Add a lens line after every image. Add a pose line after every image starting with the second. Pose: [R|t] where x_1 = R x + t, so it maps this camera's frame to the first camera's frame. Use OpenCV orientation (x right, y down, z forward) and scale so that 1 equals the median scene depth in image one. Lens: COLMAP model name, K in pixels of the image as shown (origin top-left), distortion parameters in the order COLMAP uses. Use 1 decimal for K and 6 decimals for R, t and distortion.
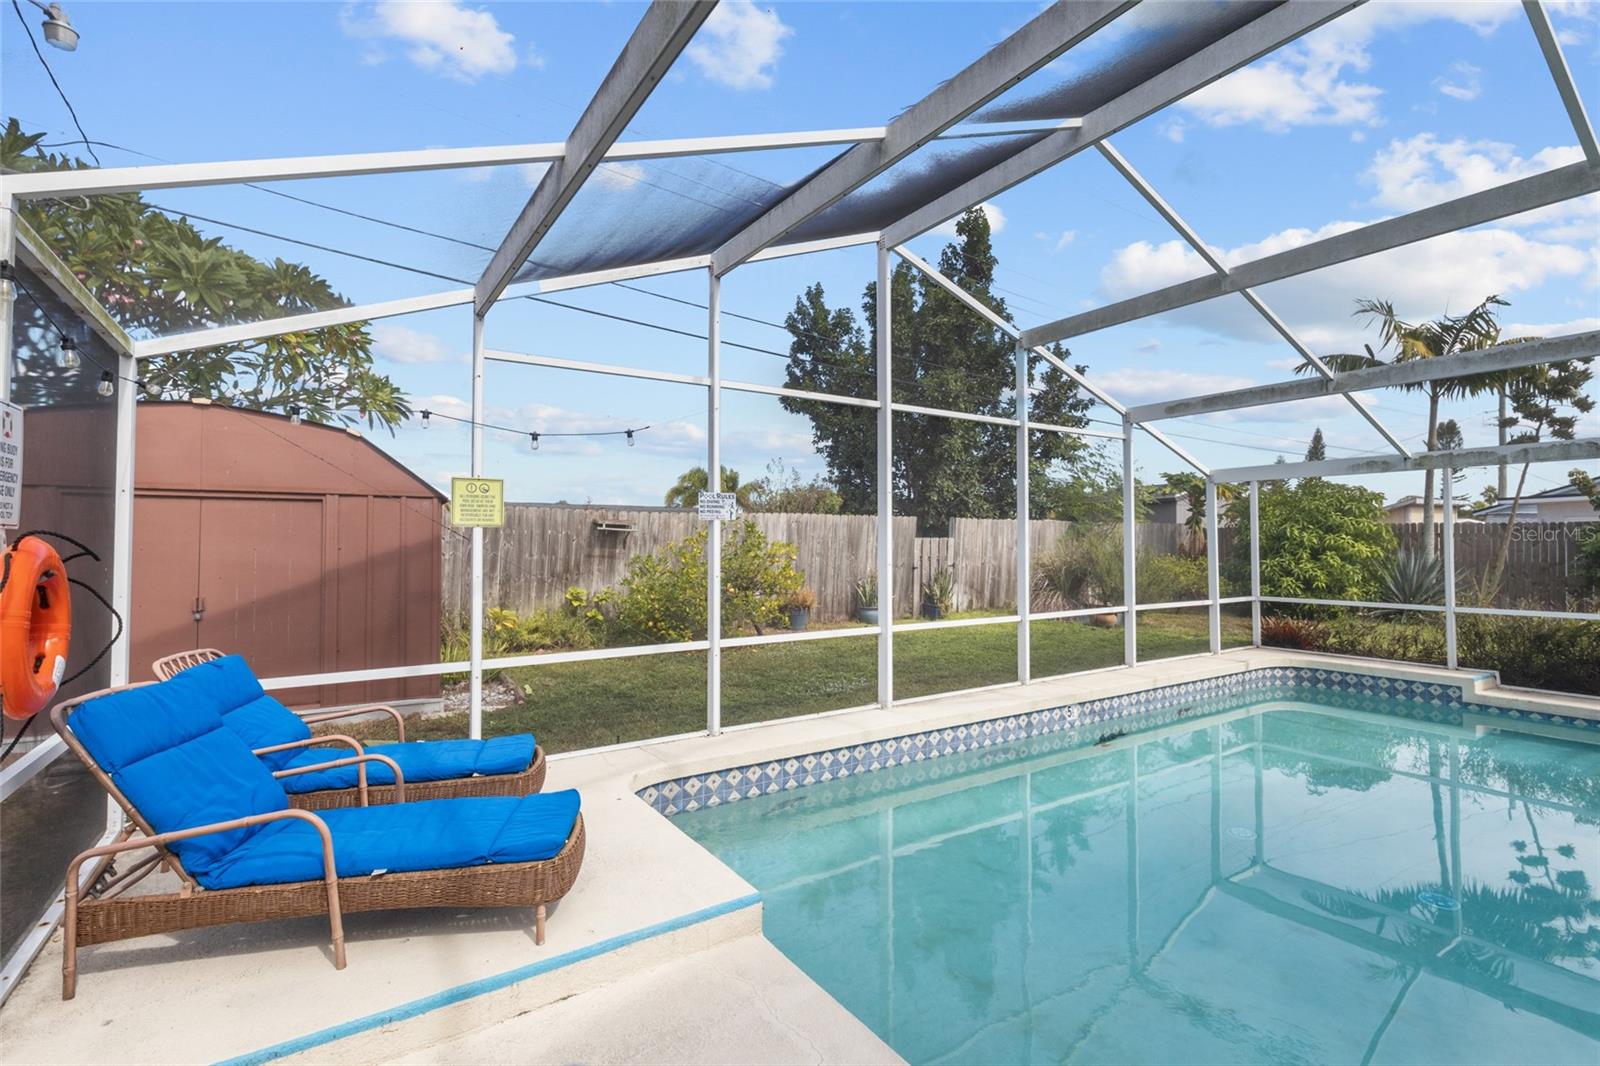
lens RADIAL K [[693.4, 0, 798.6], [0, 693.4, 532.8], [0, 0, 1]] dist [0.000591, -0.000043]
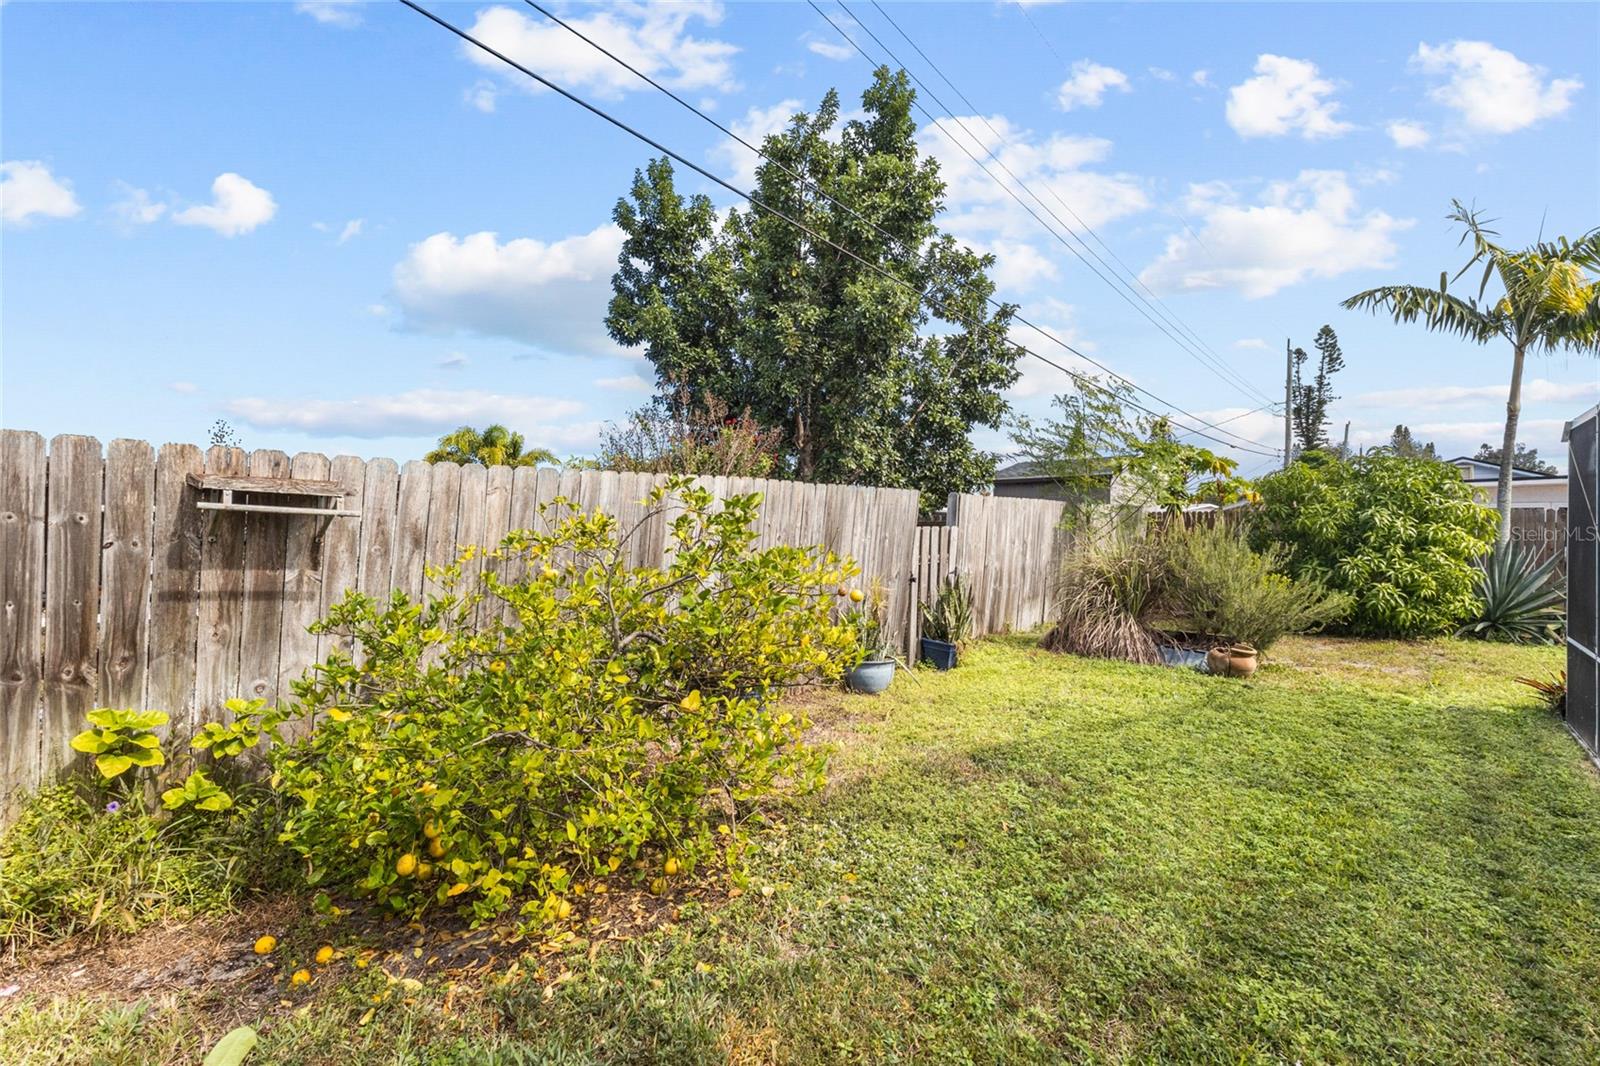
lens RADIAL K [[736.1, 0, 806.9], [0, 736.1, 533.7], [0, 0, 1]] dist [-0.003216, 0.001620]
pose [[0.956202, -0.001657, 0.292702, -0.077924], [-0.006470, 0.999620, 0.026796, -0.002612], [-0.292635, -0.027516, 0.955828, 0.359348]]
